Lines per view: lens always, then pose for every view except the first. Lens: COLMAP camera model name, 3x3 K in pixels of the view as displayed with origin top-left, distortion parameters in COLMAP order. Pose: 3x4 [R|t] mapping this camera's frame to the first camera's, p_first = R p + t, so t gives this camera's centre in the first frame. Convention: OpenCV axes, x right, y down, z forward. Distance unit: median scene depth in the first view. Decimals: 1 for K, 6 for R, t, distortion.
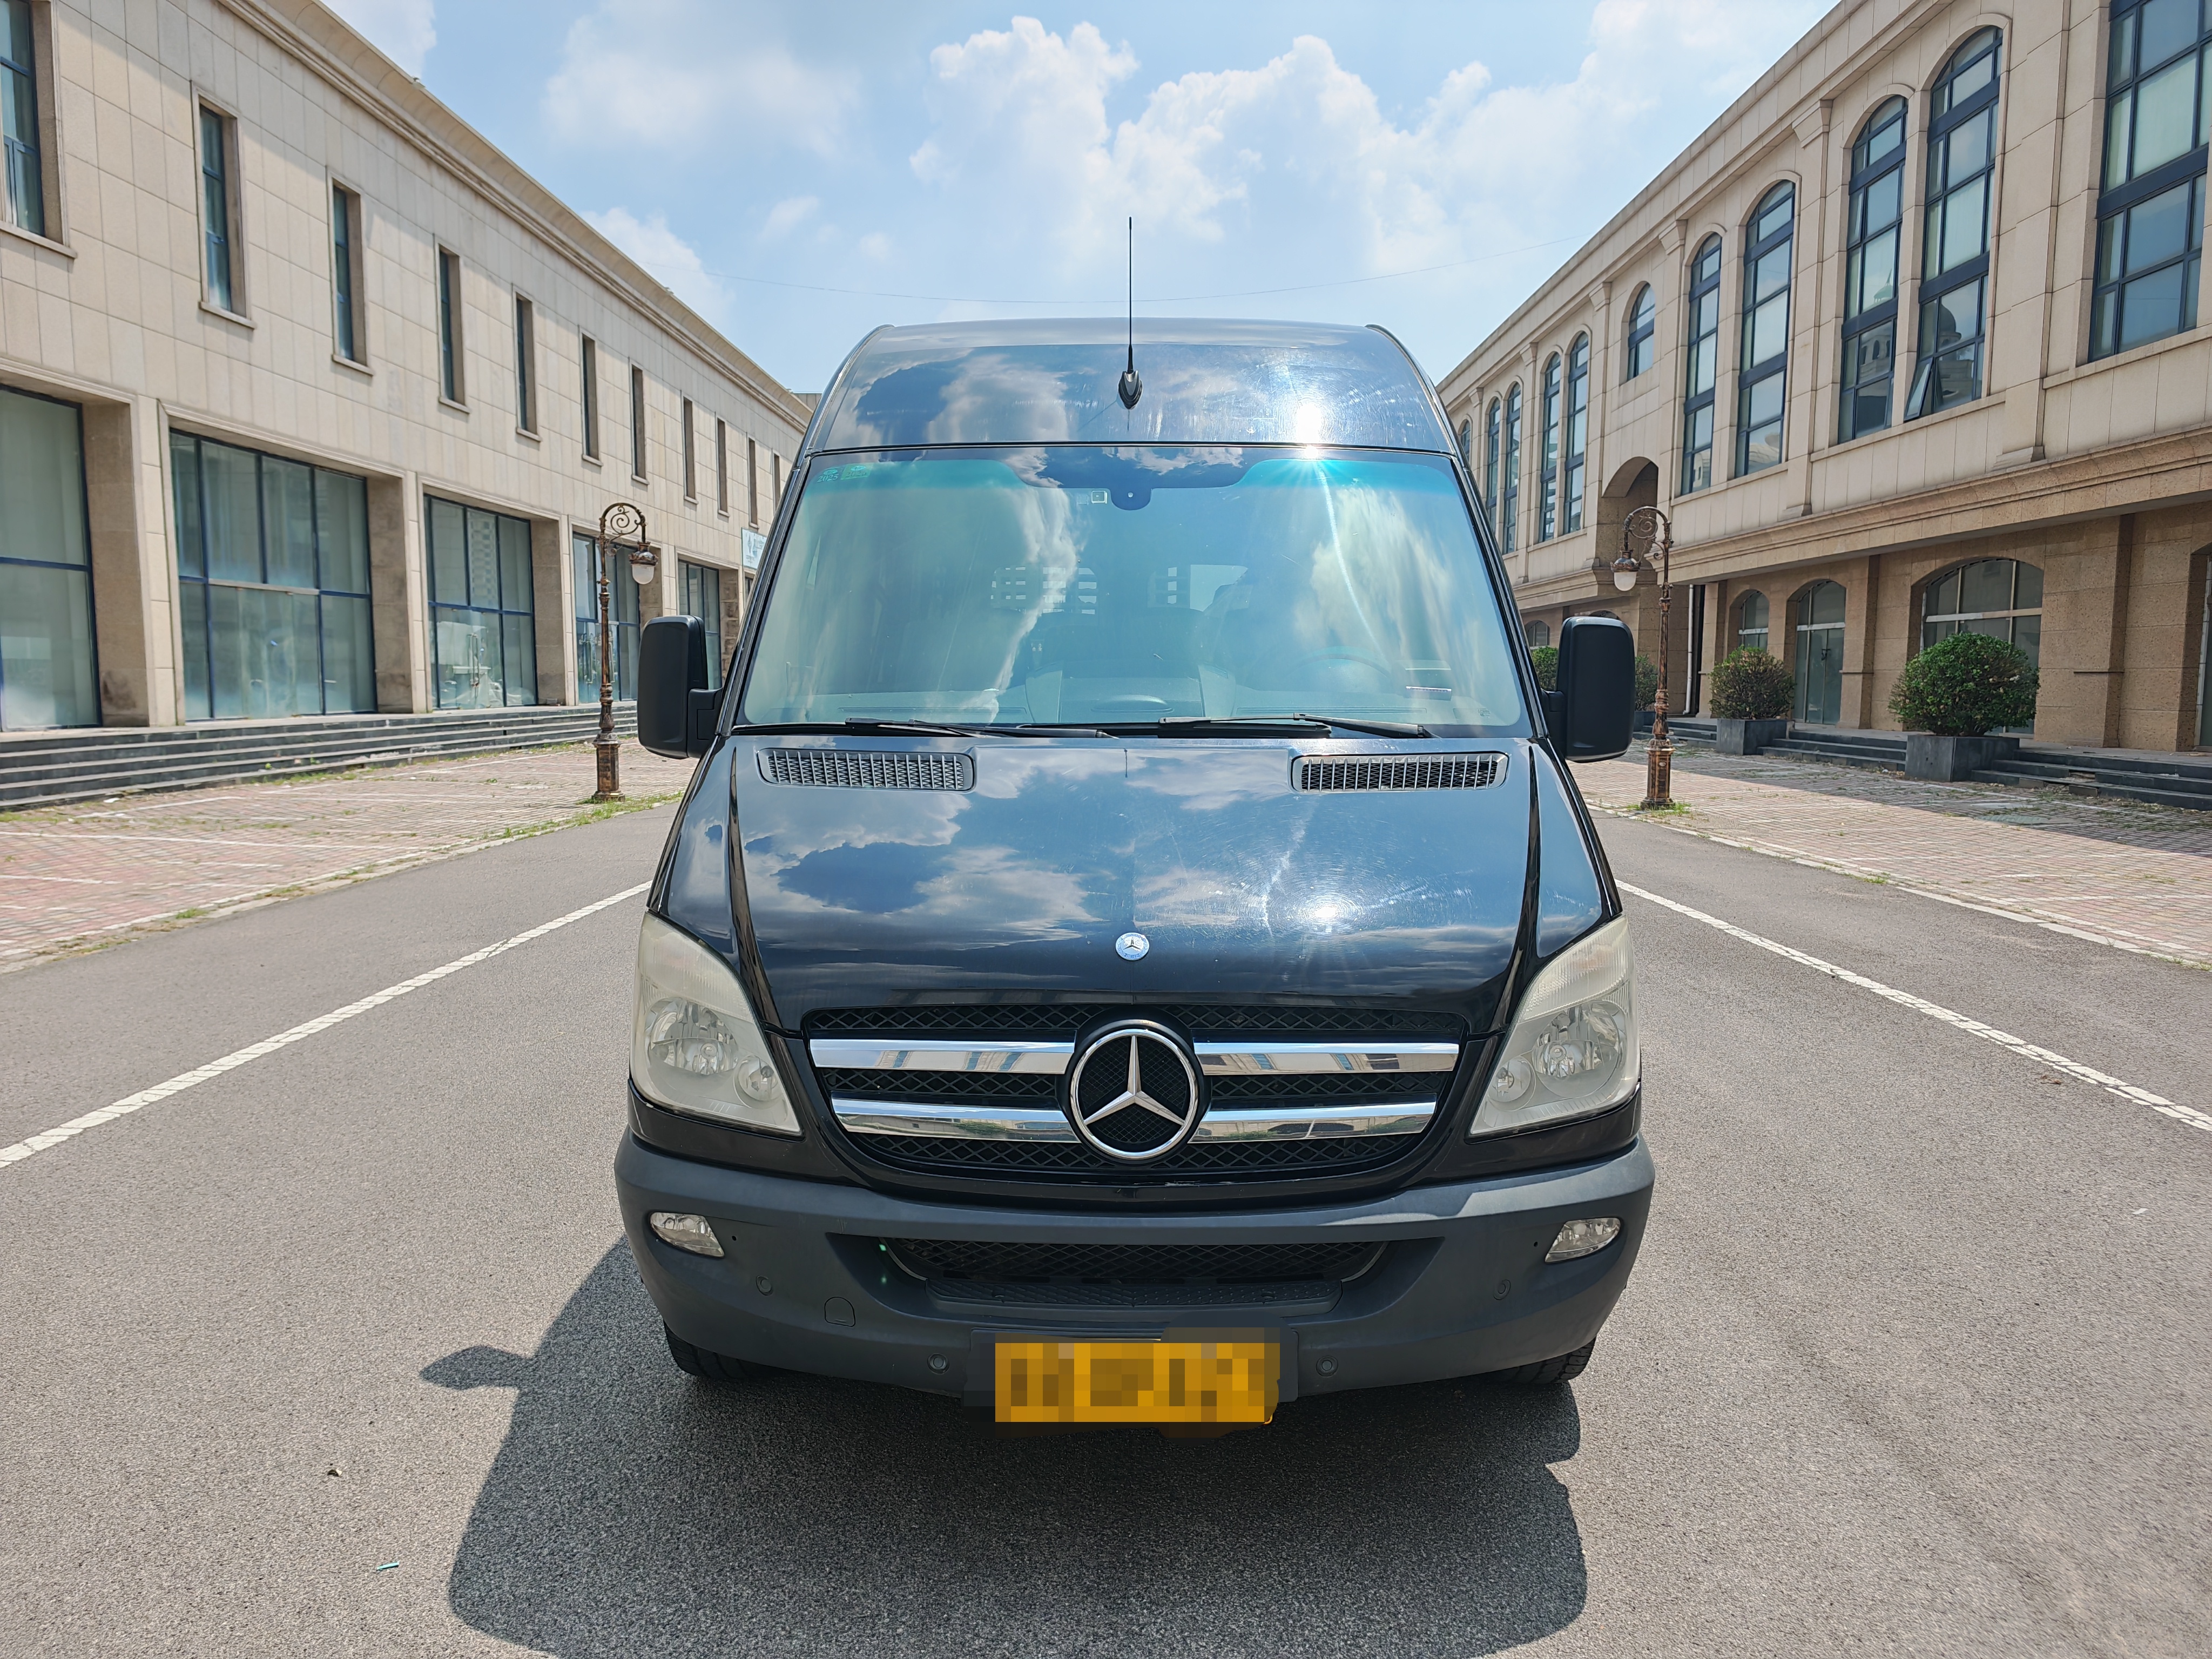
lens RADIAL K [[1612.0, 0, 1111.0], [0, 1612.0, 829.8], [0, 0, 1]] dist [0.010817, -0.023609]
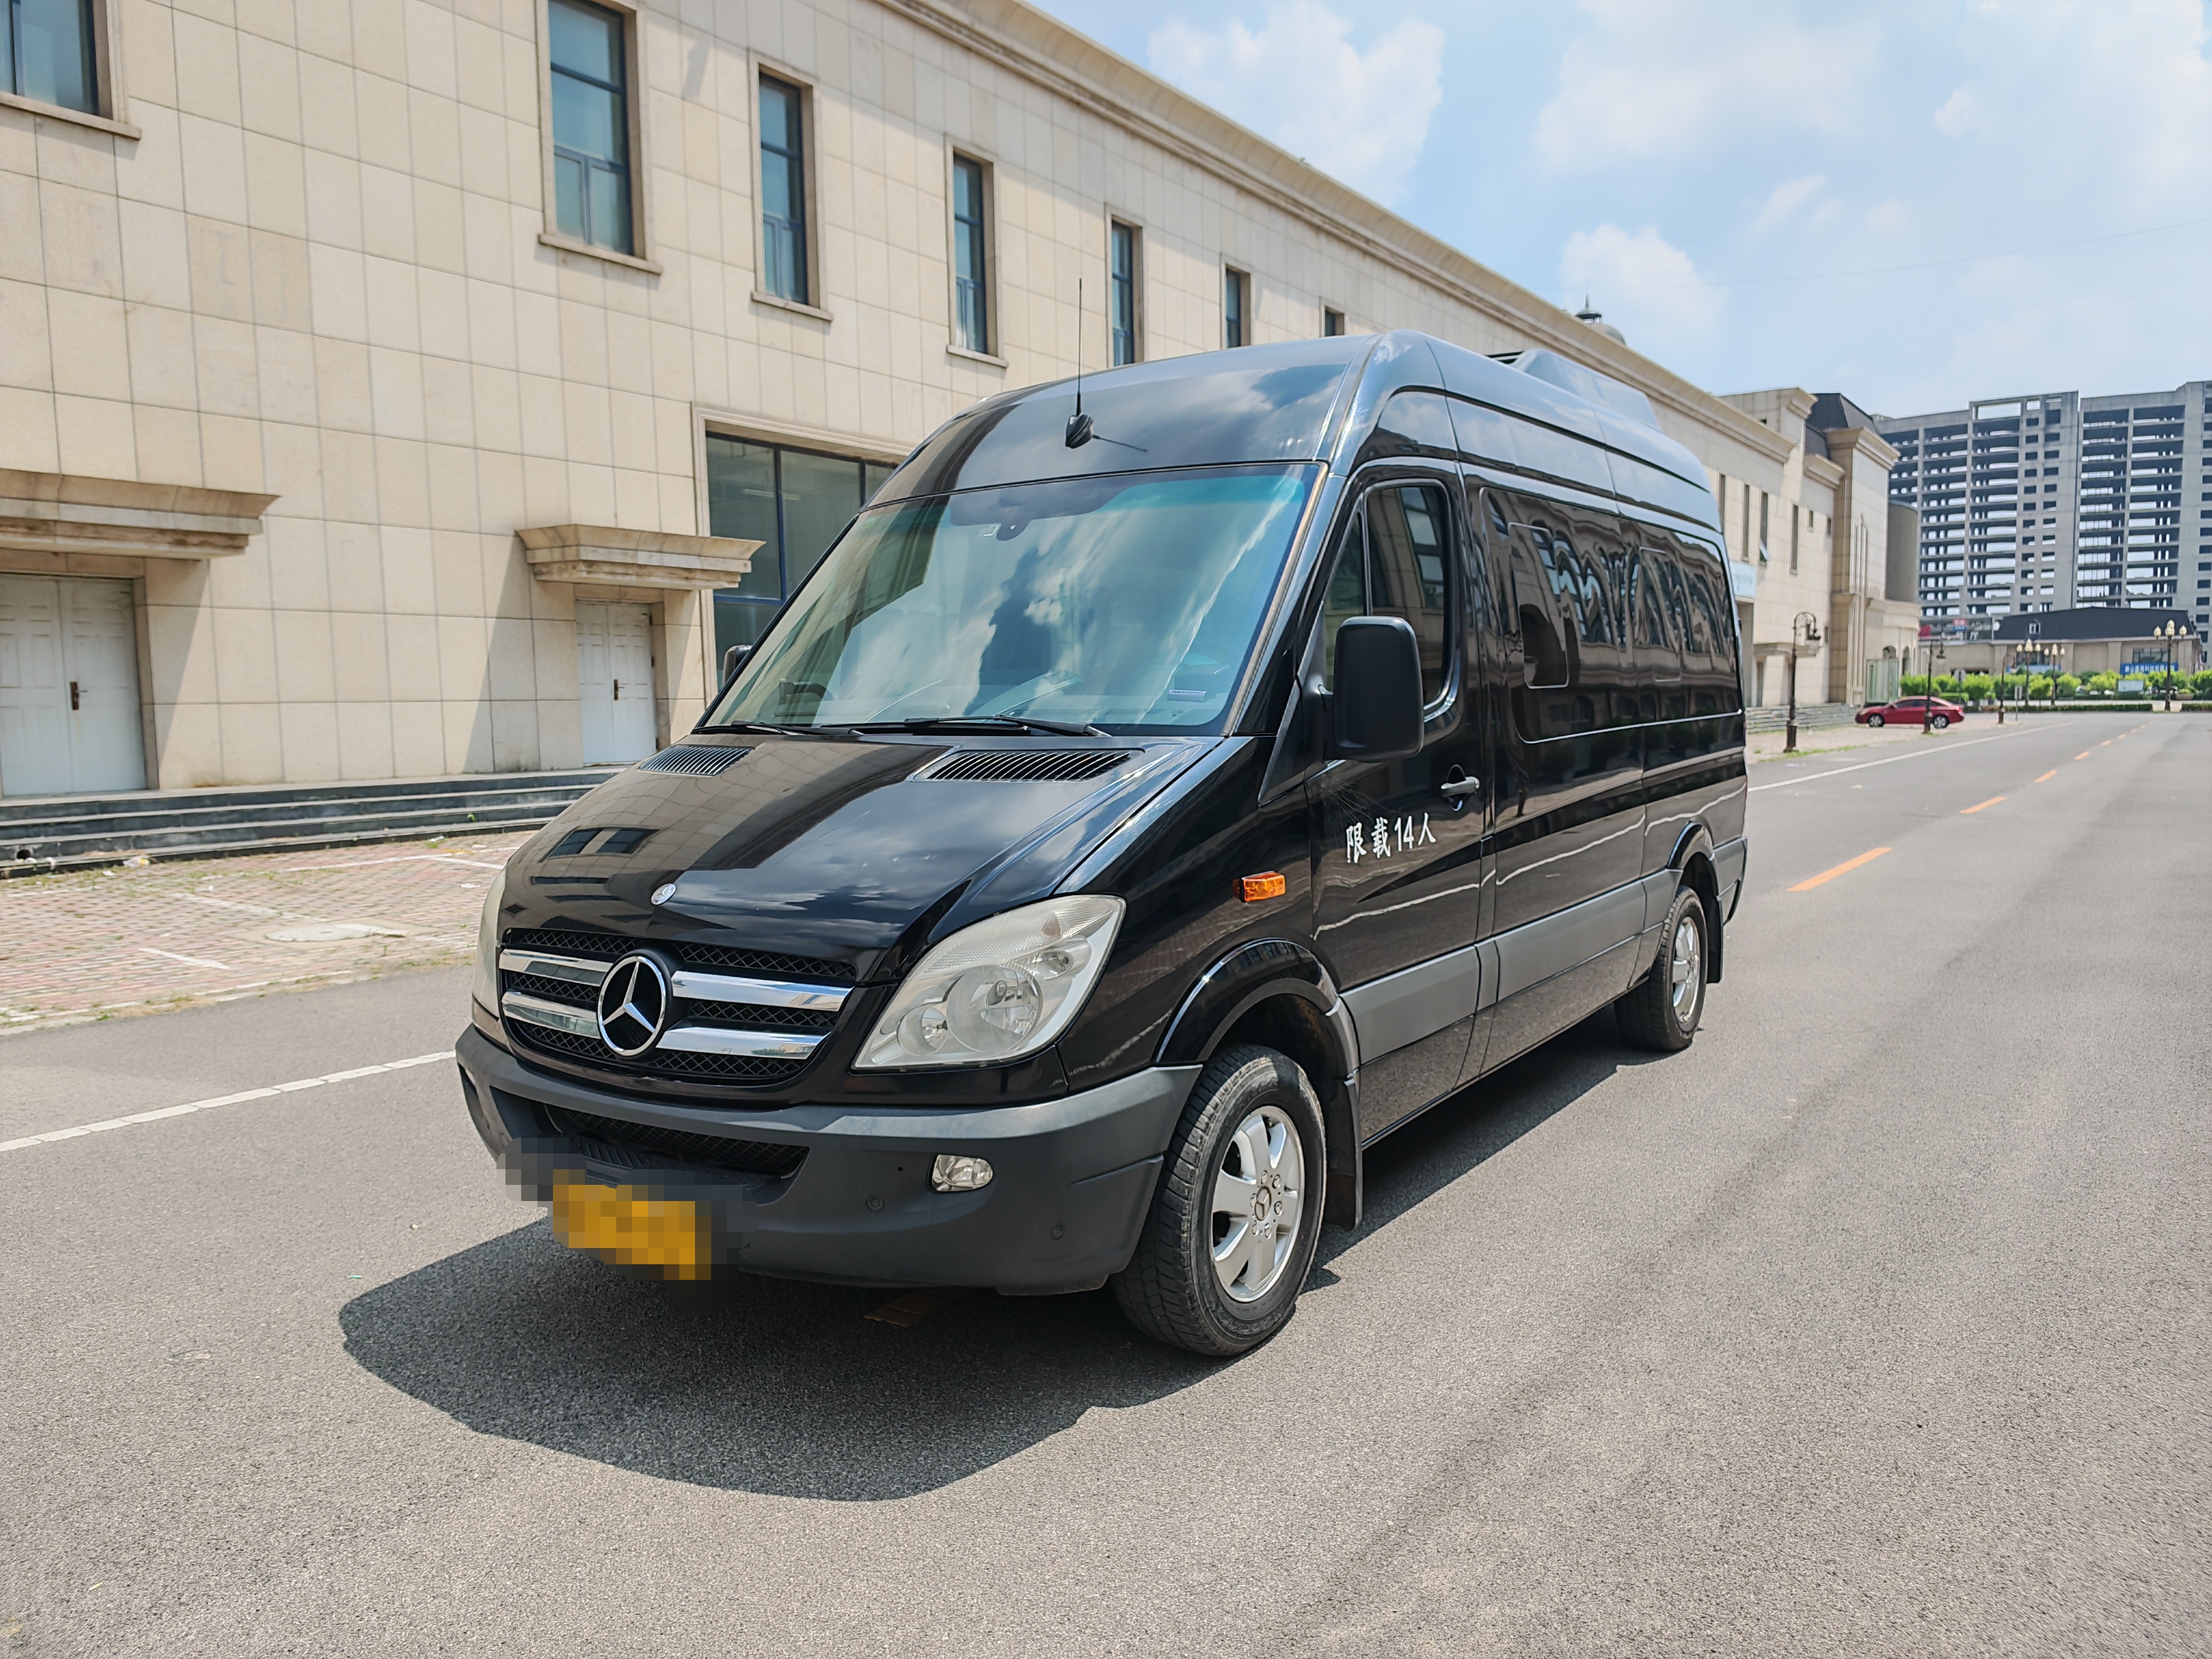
lens RADIAL K [[1614.5, 0, 1096.5], [0, 1614.5, 833.8], [0, 0, 1]] dist [0.007308, -0.001737]
pose [[0.830566, 0.029270, -0.556151, 0.116790], [-0.034847, 0.999392, 0.000556, 0.001172], [0.555829, 0.018918, 0.831081, 0.012900]]
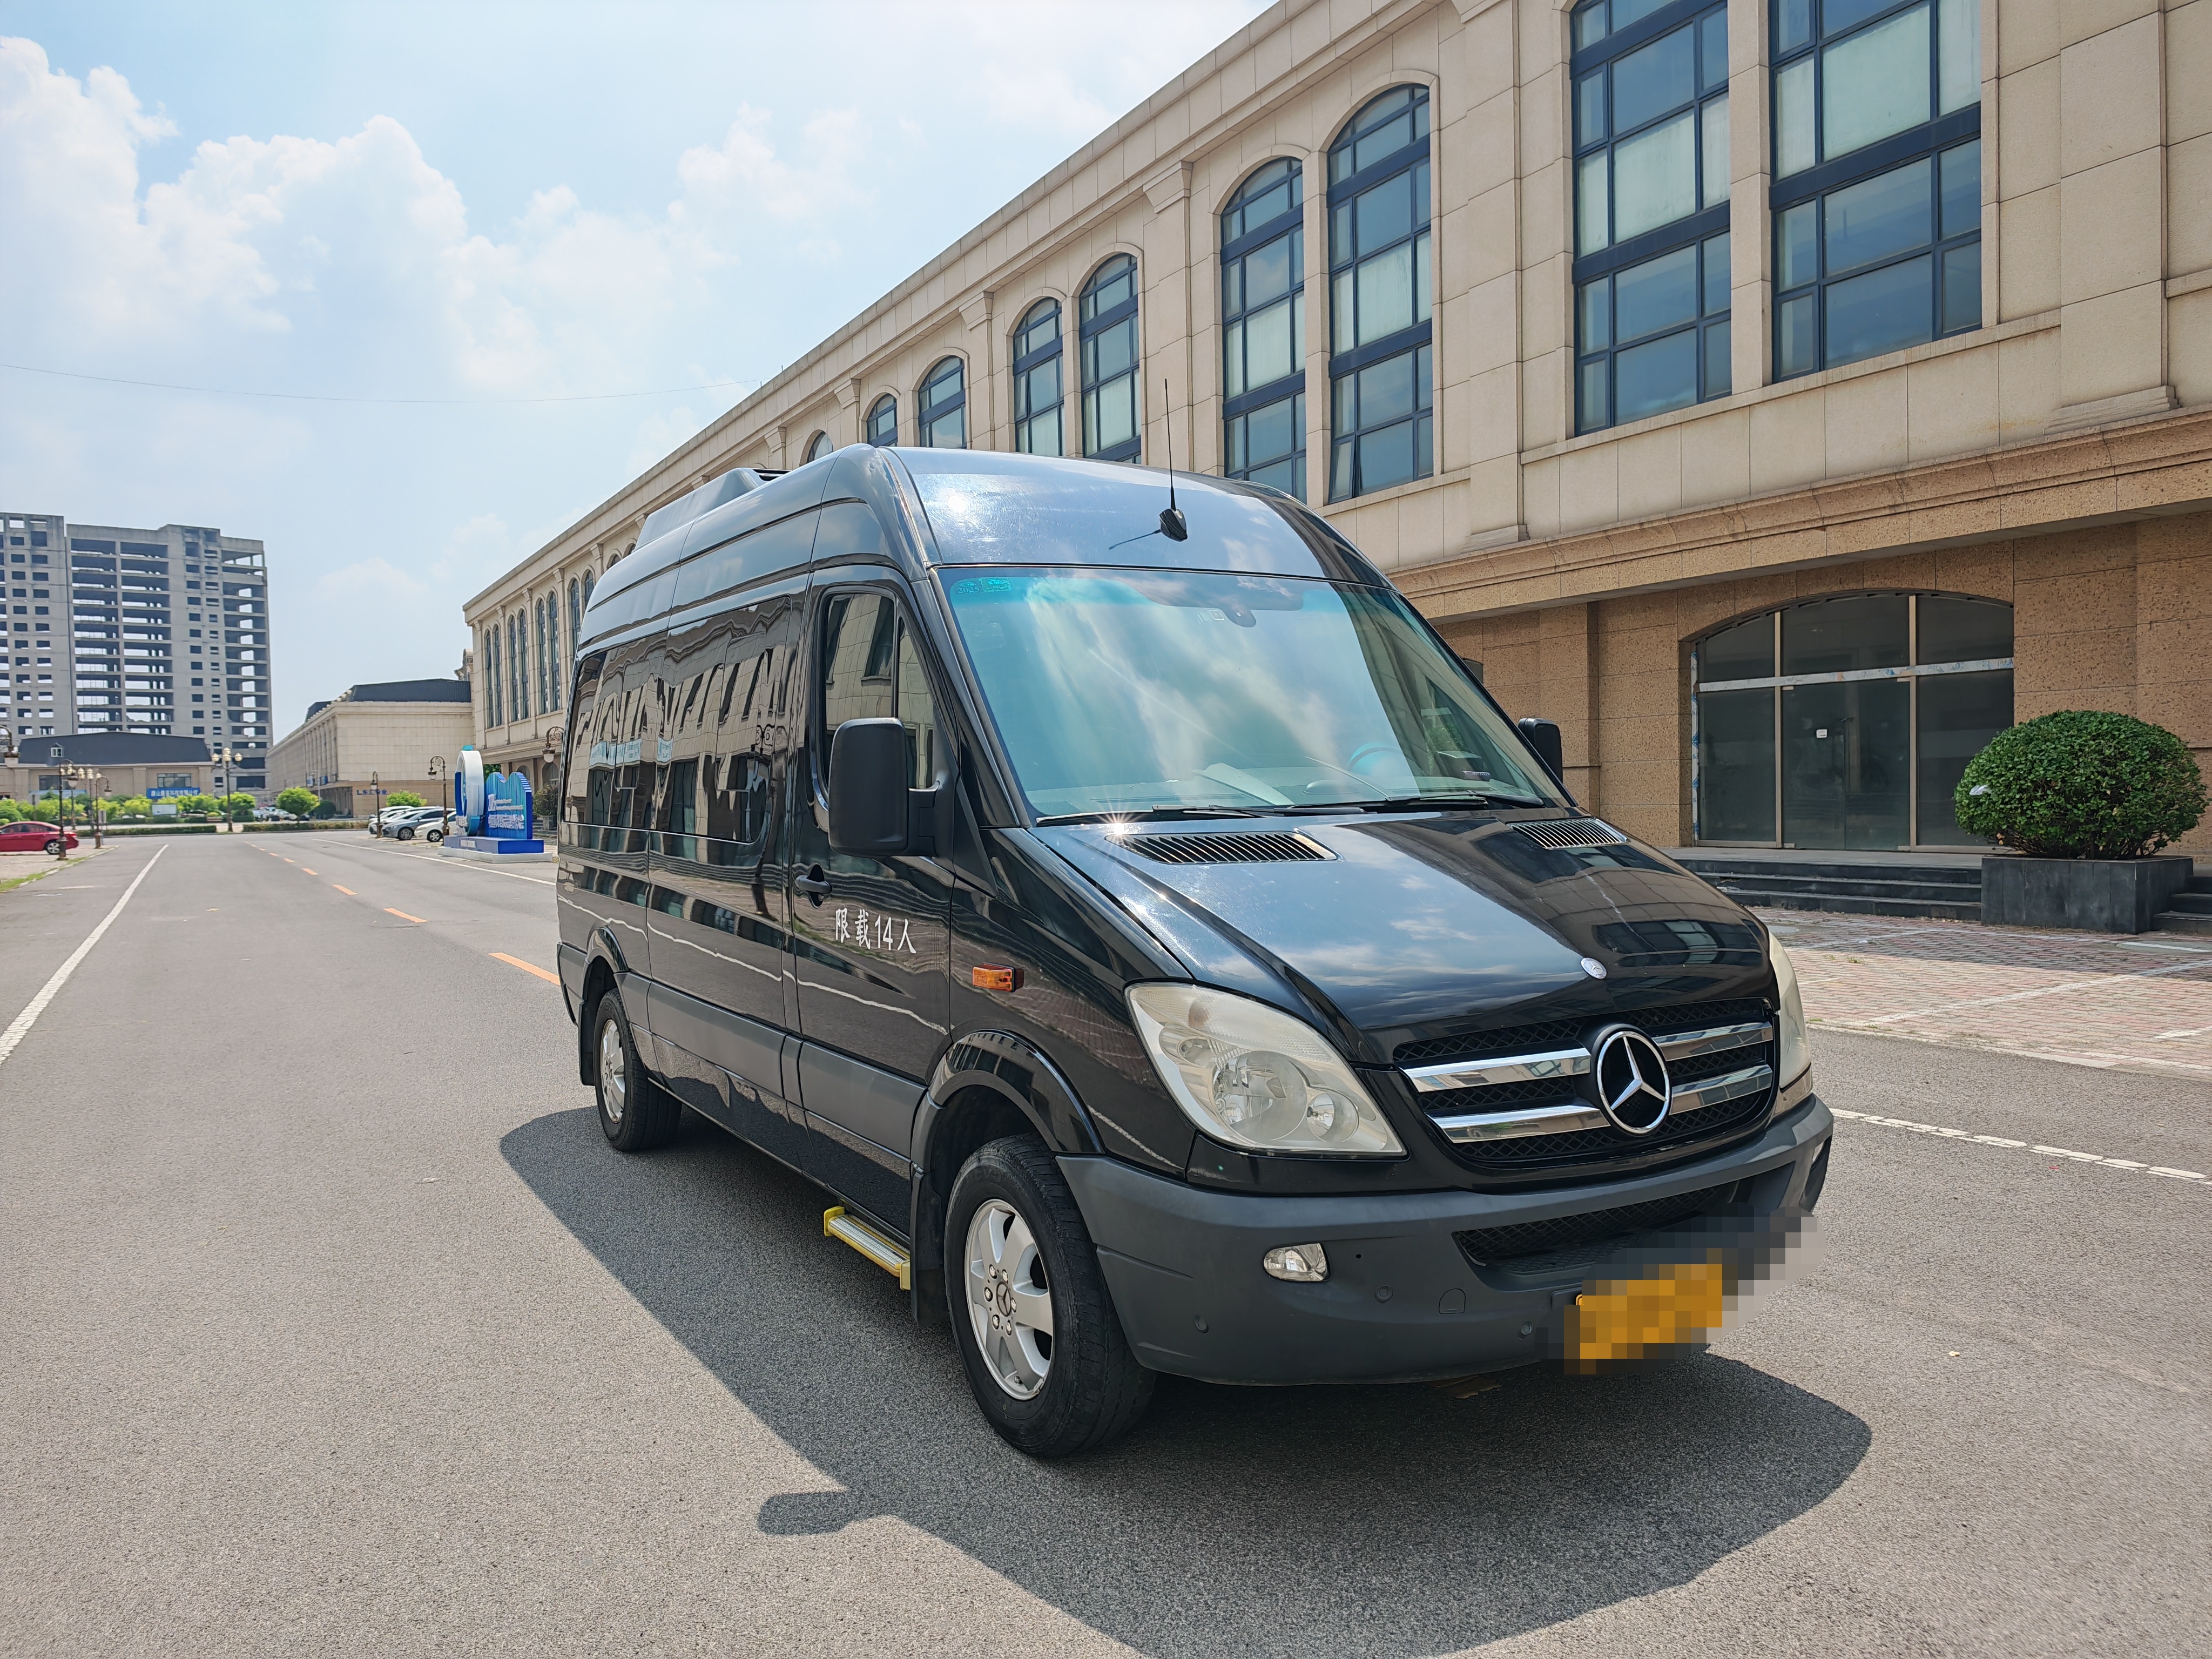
lens RADIAL K [[1612.0, 0, 1111.0], [0, 1612.0, 829.8], [0, 0, 1]] dist [0.010817, -0.023609]
pose [[0.857355, -0.040518, 0.513128, -0.109348], [0.077982, 0.995614, -0.051679, -0.000079], [-0.508784, 0.084322, 0.856755, 0.011134]]
